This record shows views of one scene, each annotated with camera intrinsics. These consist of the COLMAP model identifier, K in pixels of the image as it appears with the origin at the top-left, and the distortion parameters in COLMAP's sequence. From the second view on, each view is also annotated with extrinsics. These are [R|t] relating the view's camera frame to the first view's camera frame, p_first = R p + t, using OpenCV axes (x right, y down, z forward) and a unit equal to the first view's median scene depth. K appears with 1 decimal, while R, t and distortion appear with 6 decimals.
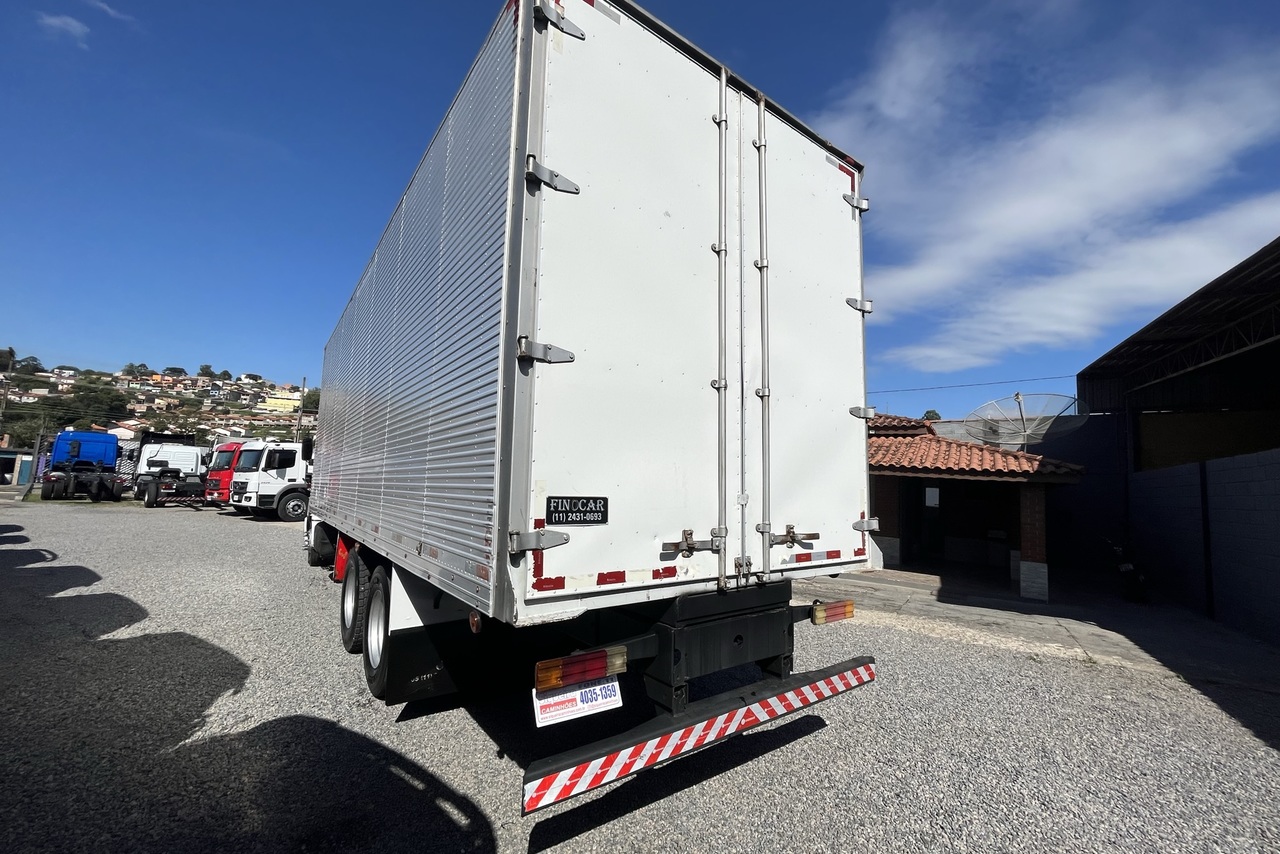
lens RADIAL K [[537.8, 0, 640.0], [0, 537.8, 427.0], [0, 0, 1]] dist [0.001506, 0.000109]
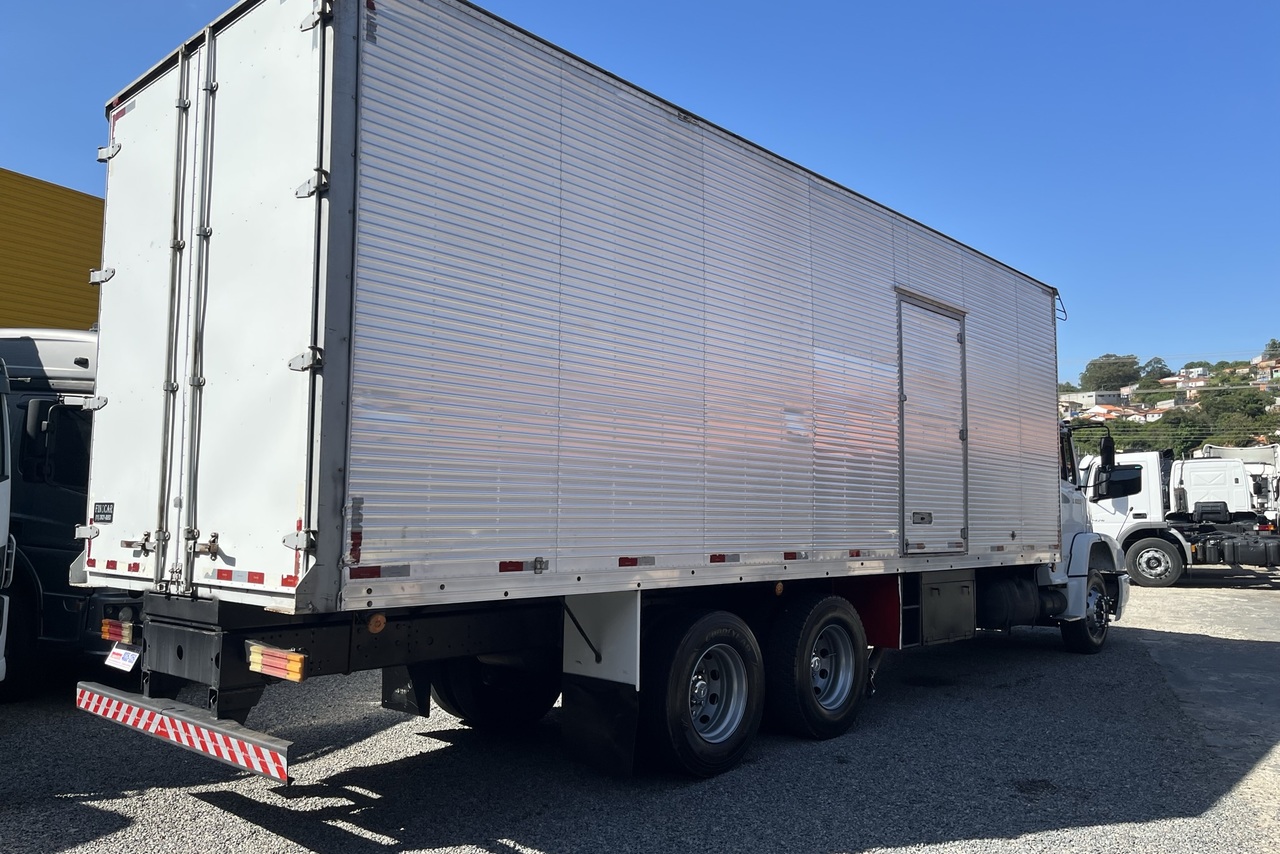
lens RADIAL K [[1035.7, 0, 640.0], [0, 1035.7, 427.0], [0, 0, 1]] dist [0.054502, -0.007366]
pose [[0.129891, -0.107410, -0.985693, 0.420426], [0.106432, 0.989882, -0.093841, 0.051890], [0.985799, -0.092720, 0.140009, 0.307984]]
